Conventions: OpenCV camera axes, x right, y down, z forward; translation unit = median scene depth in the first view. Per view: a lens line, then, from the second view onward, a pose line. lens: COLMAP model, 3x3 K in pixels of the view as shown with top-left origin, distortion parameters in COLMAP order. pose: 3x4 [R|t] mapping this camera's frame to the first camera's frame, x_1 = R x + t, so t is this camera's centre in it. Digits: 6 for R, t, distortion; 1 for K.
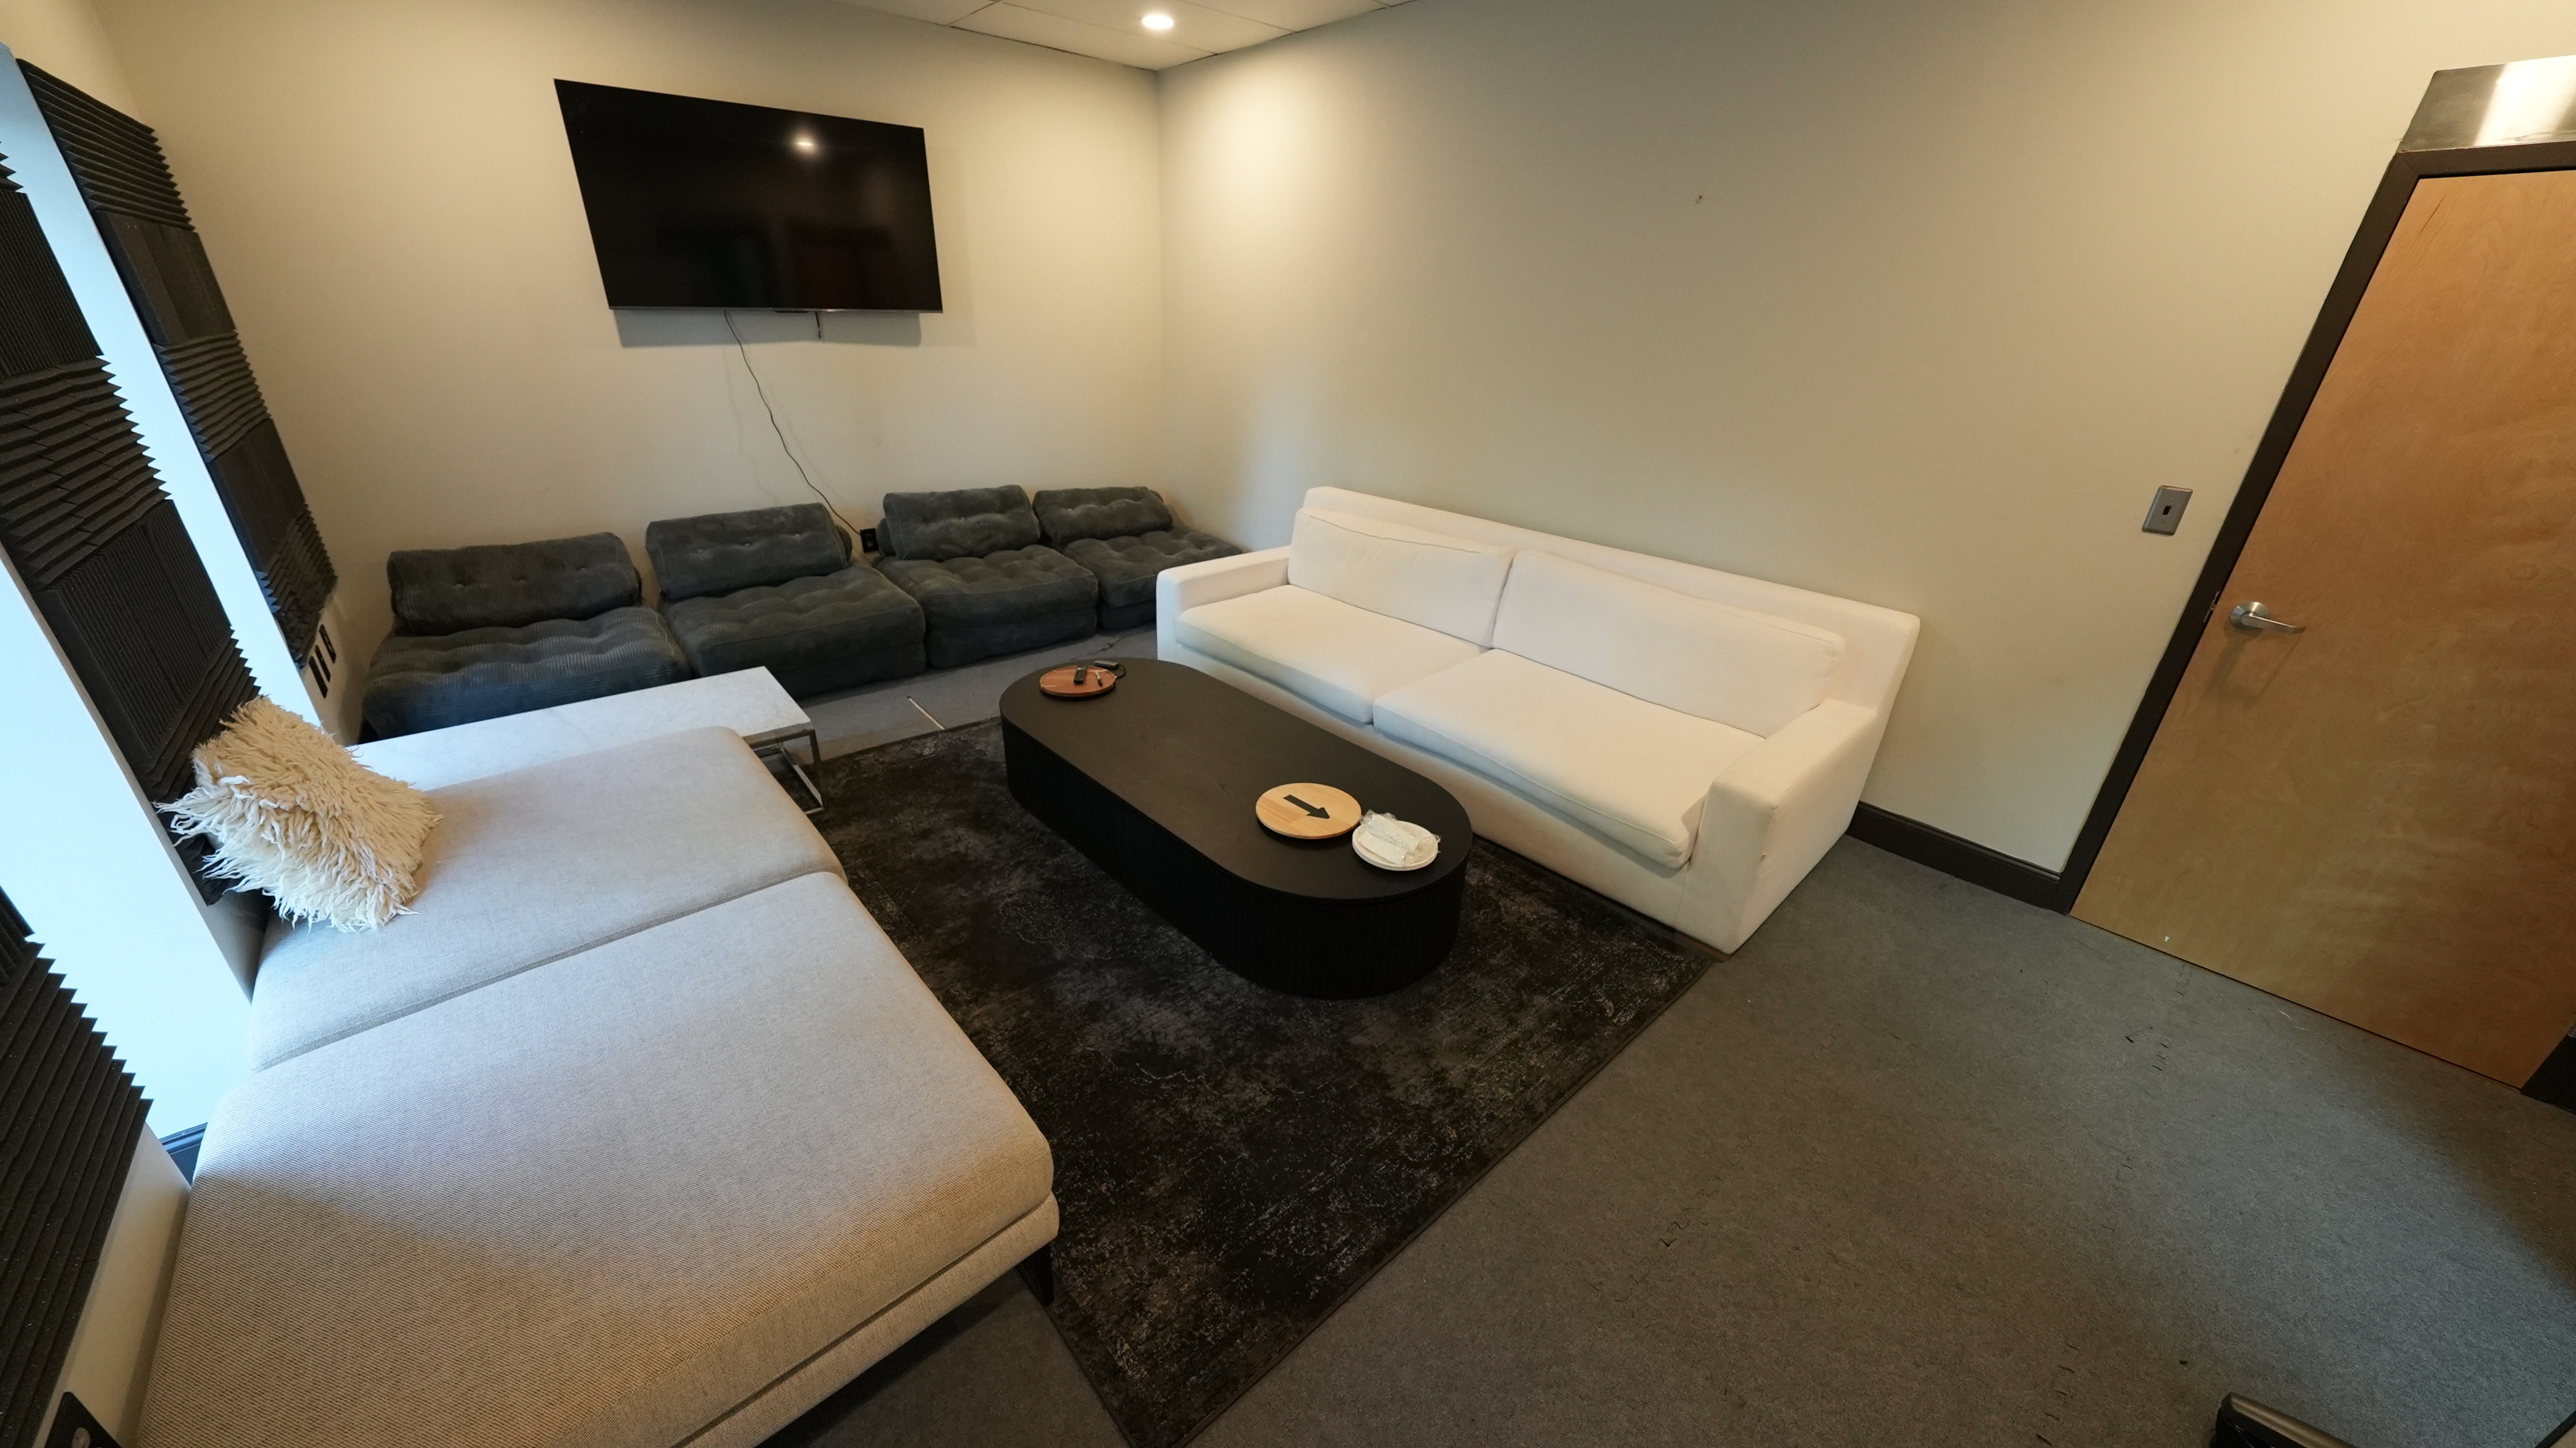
lens RADIAL K [[892.6, 0, 1265.9], [0, 892.6, 726.0], [0, 0, 1]] dist [-0.021814, 0.000059]
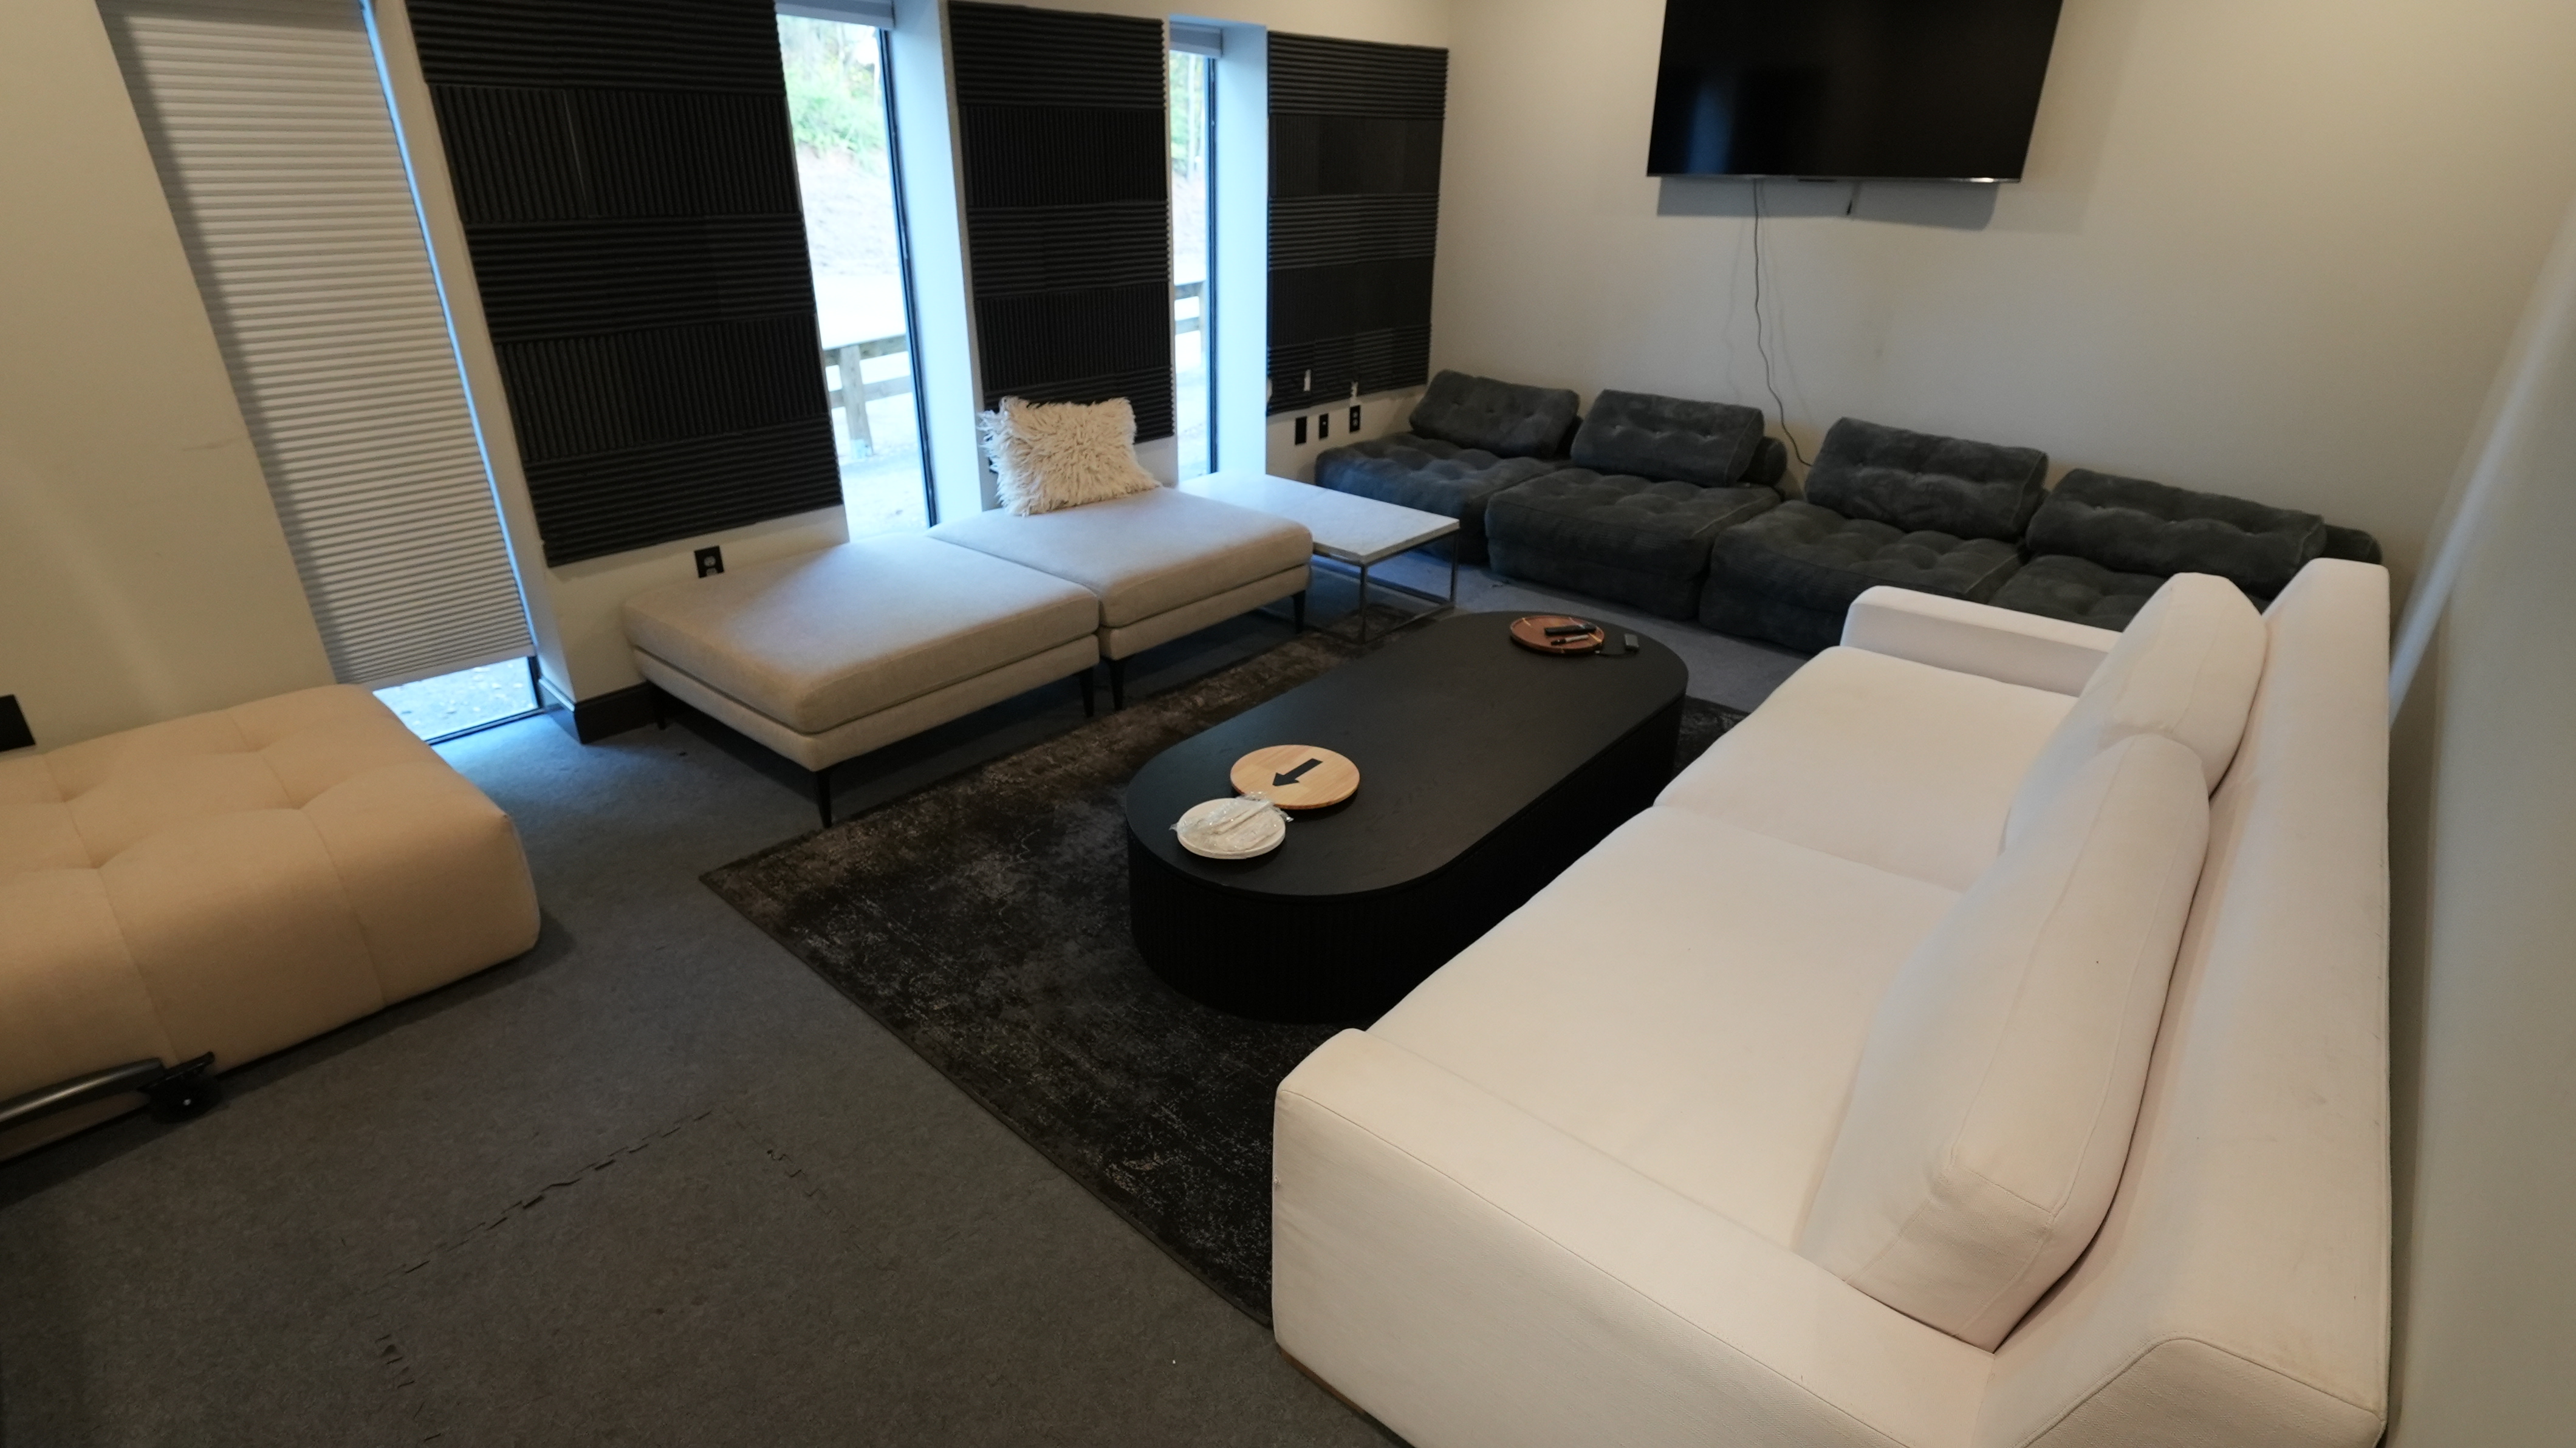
lens RADIAL K [[1197.6, 0, 1288.0], [0, 1197.6, 724.0], [0, 0, 1]] dist [0.000704, 0.000063]
pose [[0.138144, 0.398533, -0.906691, 0.717418], [-0.422263, 0.851794, 0.310067, -0.199211], [0.895885, 0.340028, 0.285955, 0.468768]]
